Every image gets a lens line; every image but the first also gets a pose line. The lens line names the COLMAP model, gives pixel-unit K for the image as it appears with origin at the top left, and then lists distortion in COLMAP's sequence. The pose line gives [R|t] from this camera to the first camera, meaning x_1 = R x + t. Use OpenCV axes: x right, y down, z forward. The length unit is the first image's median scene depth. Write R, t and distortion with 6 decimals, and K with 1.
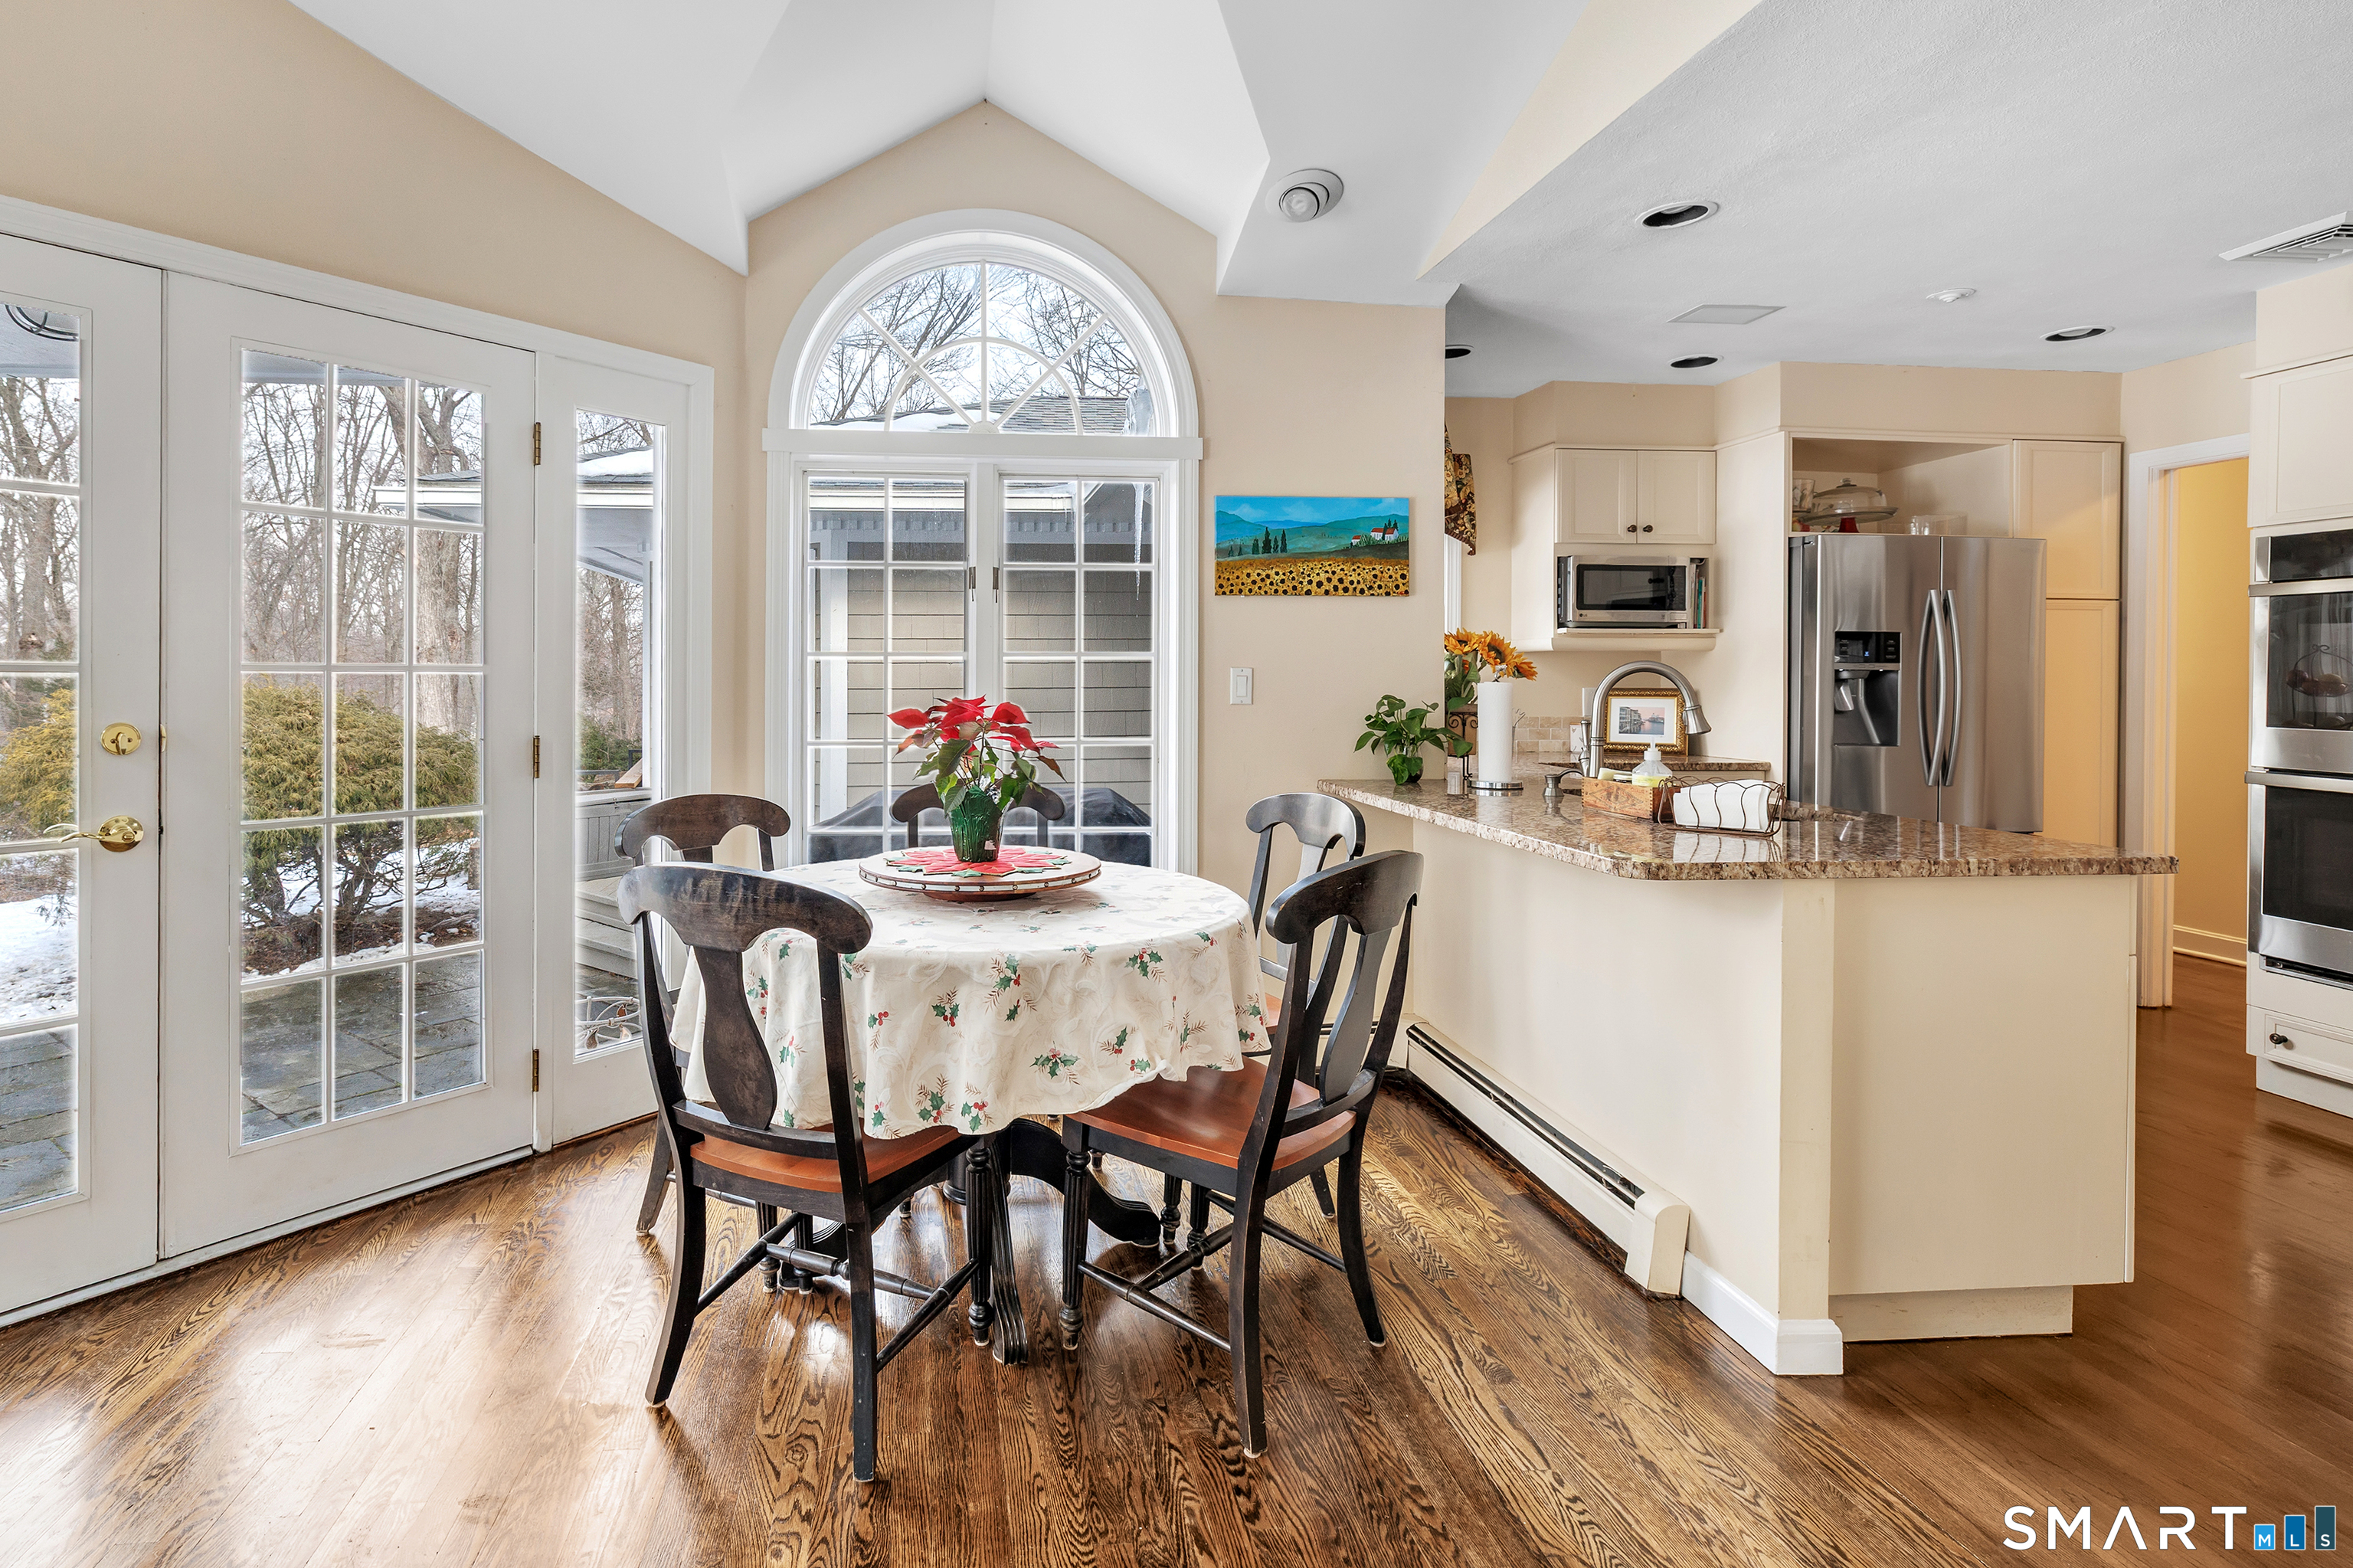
lens RADIAL K [[1158.8, 0, 1023.6], [0, 1158.8, 683.3], [0, 0, 1]] dist [0.003396, 0.000451]
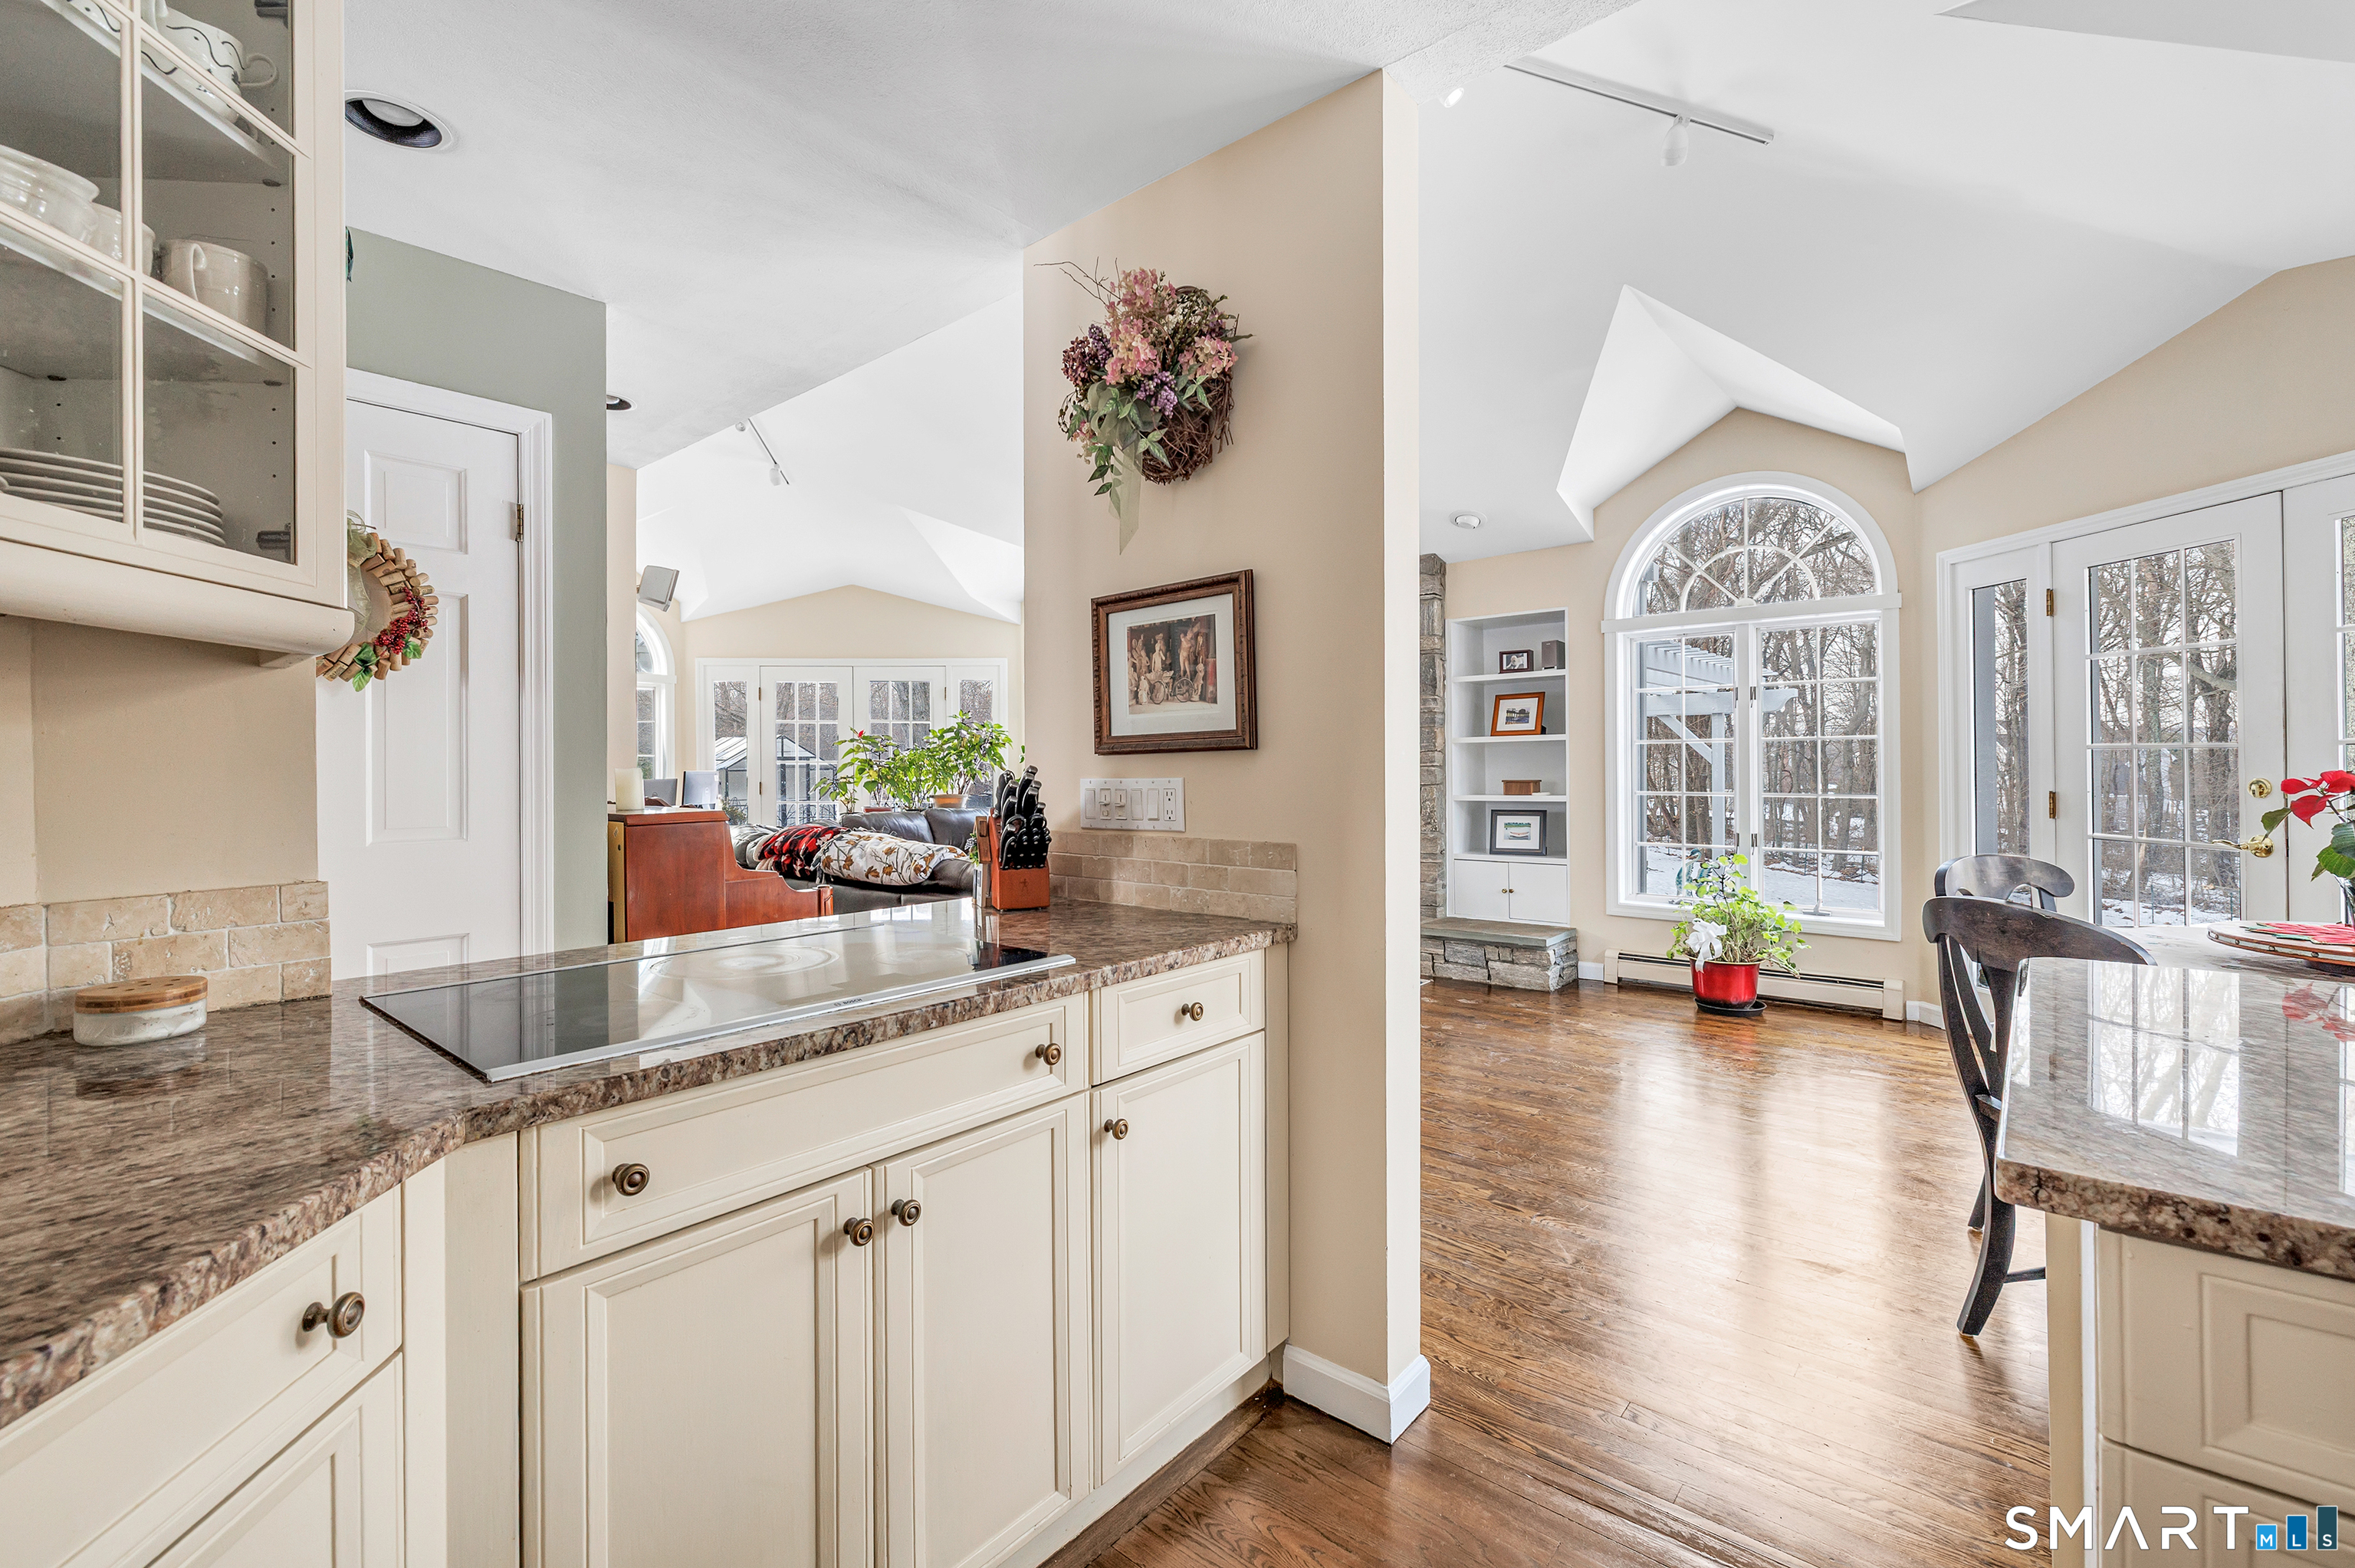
lens RADIAL K [[1019.0, 0, 1159.9], [0, 1019.0, 767.7], [0, 0, 1]] dist [0.001803, 0.000335]
pose [[-0.723309, 0.005010, -0.690506, 0.860080], [0.001649, 0.999983, 0.005528, 0.005787], [0.690523, 0.002860, -0.723305, 0.628049]]
